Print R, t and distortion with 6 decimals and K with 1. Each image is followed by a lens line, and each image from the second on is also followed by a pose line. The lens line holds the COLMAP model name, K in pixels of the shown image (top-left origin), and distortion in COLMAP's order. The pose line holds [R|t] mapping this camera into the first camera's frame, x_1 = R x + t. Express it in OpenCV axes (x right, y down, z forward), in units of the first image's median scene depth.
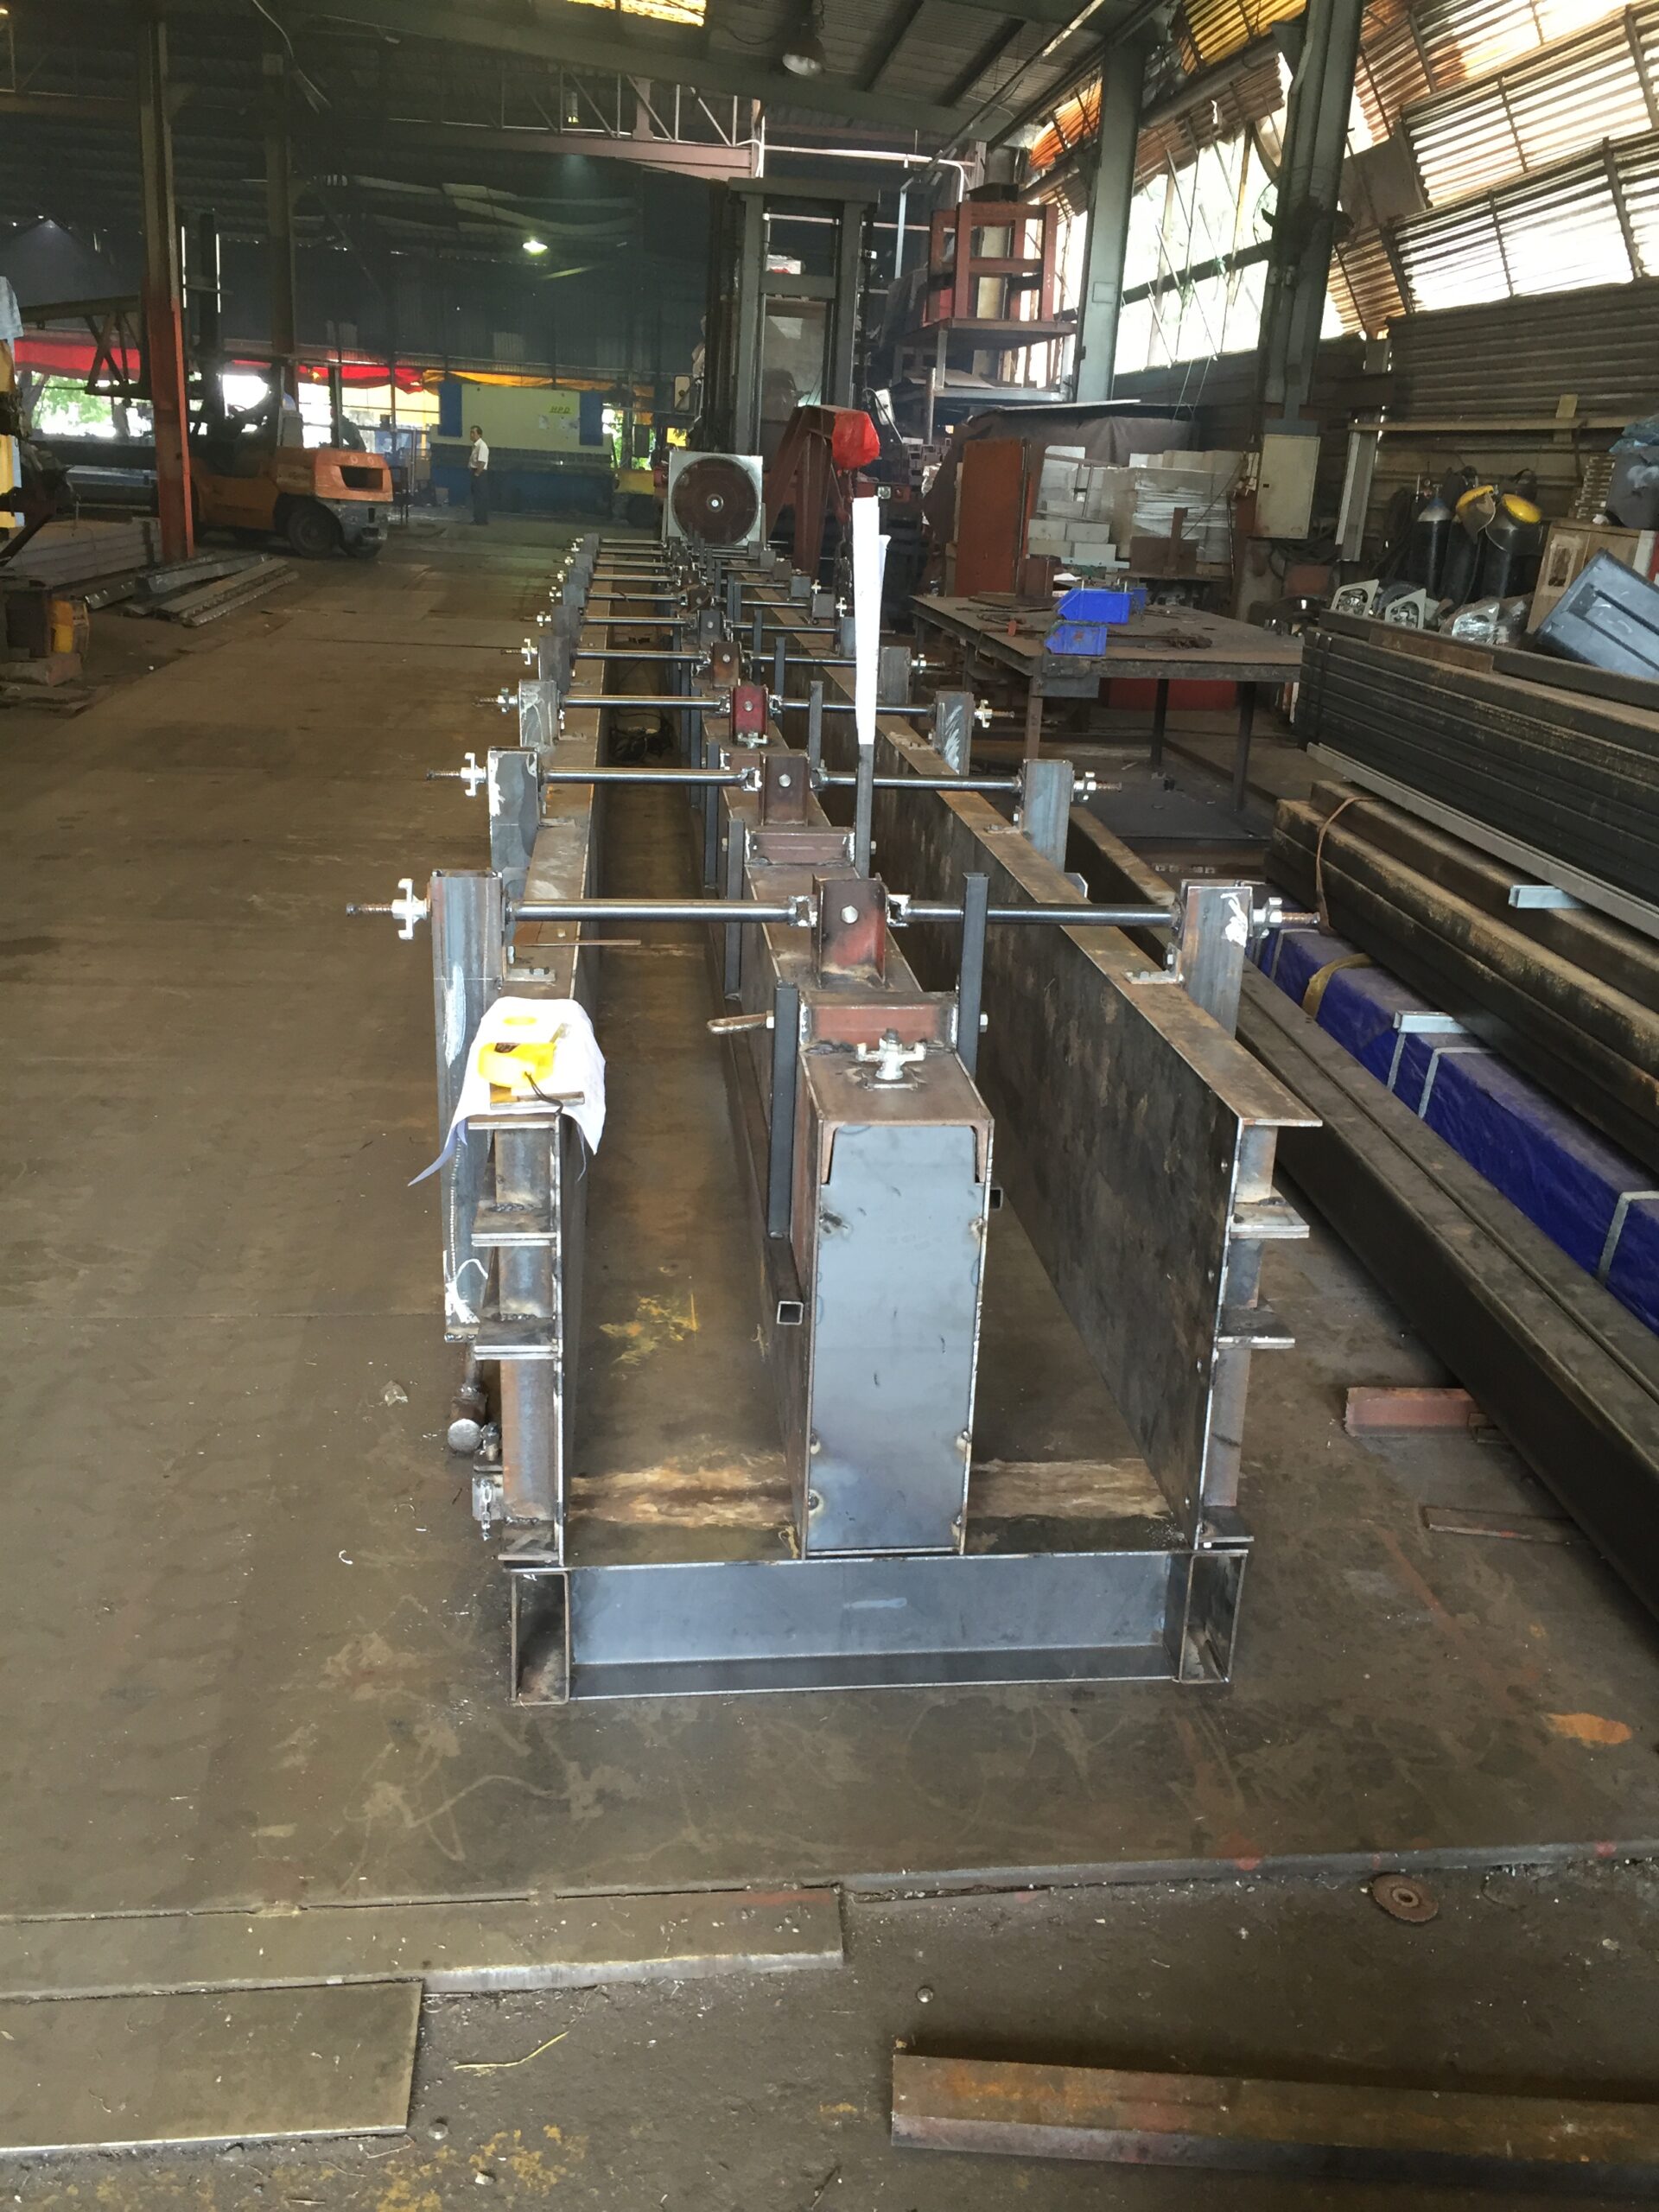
lens RADIAL K [[1883.4, 0, 837.4], [0, 1883.4, 1107.9], [0, 0, 1]] dist [0.079714, -0.115893]
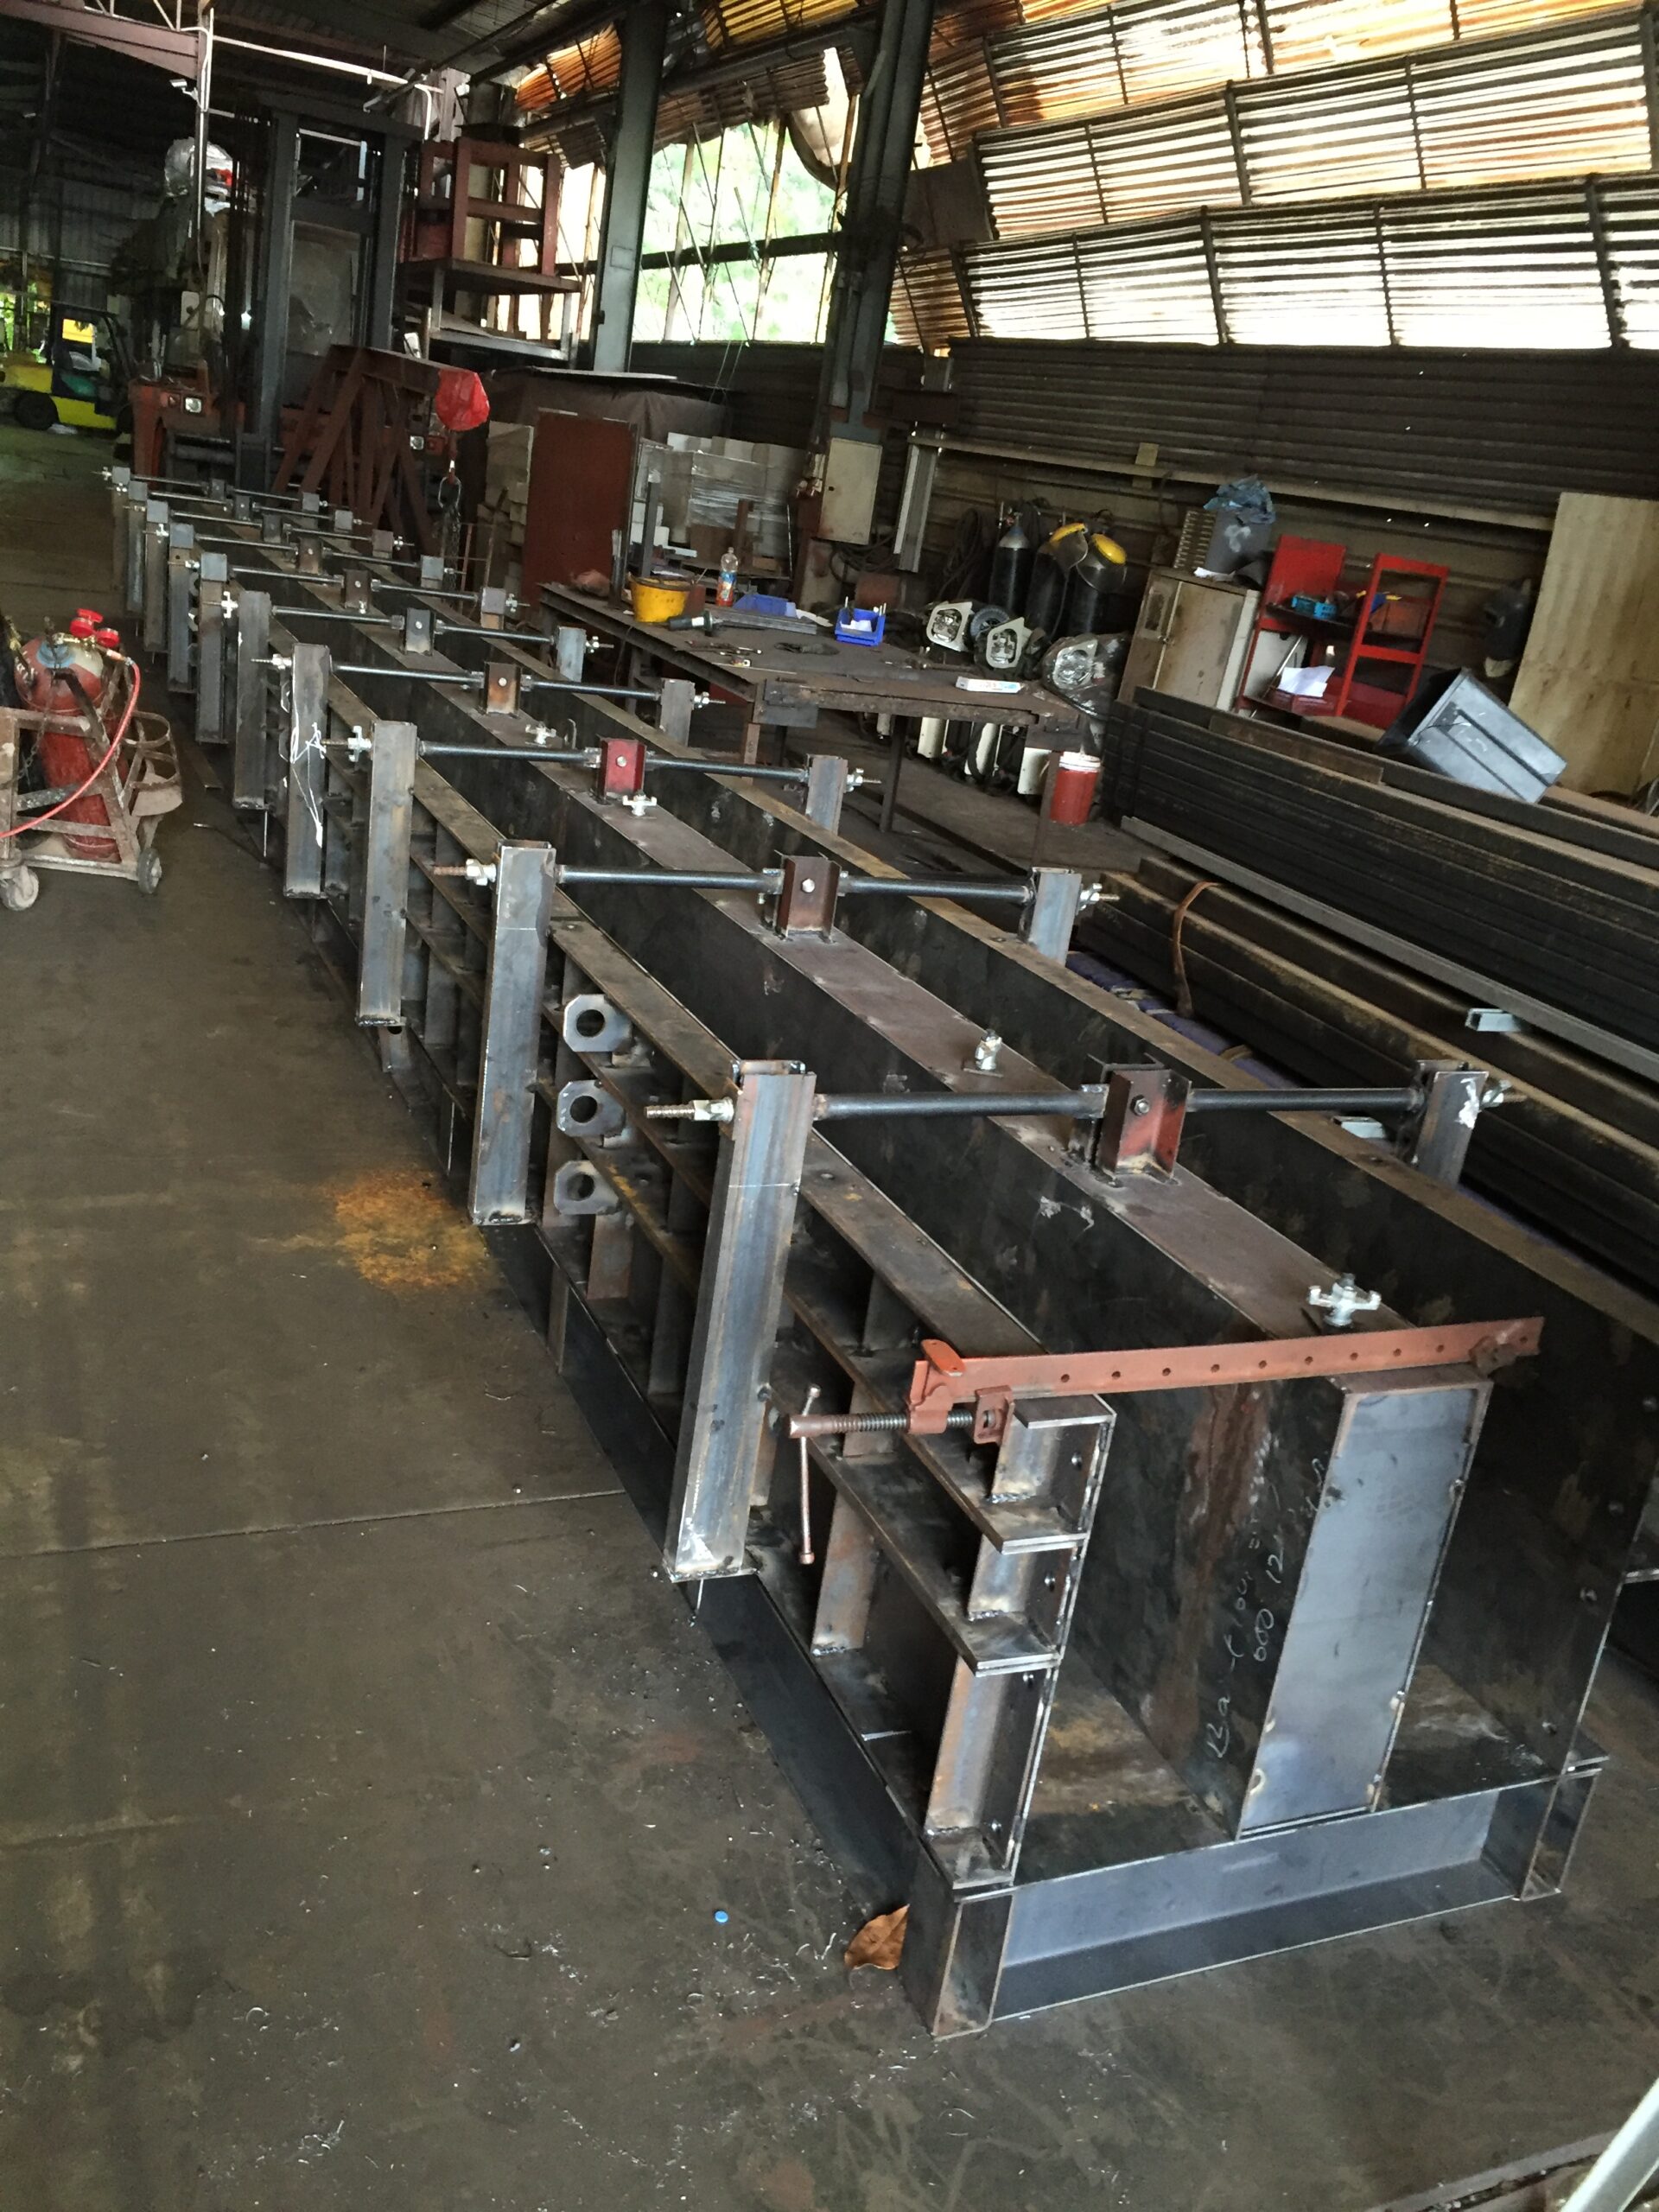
lens RADIAL K [[1883.4, 0, 837.4], [0, 1883.4, 1107.9], [0, 0, 1]] dist [0.079714, -0.115893]
pose [[0.950470, -0.003134, 0.310800, -0.090722], [-0.005485, 0.999624, 0.026852, -0.026571], [-0.310767, -0.027226, 0.950096, 0.033787]]
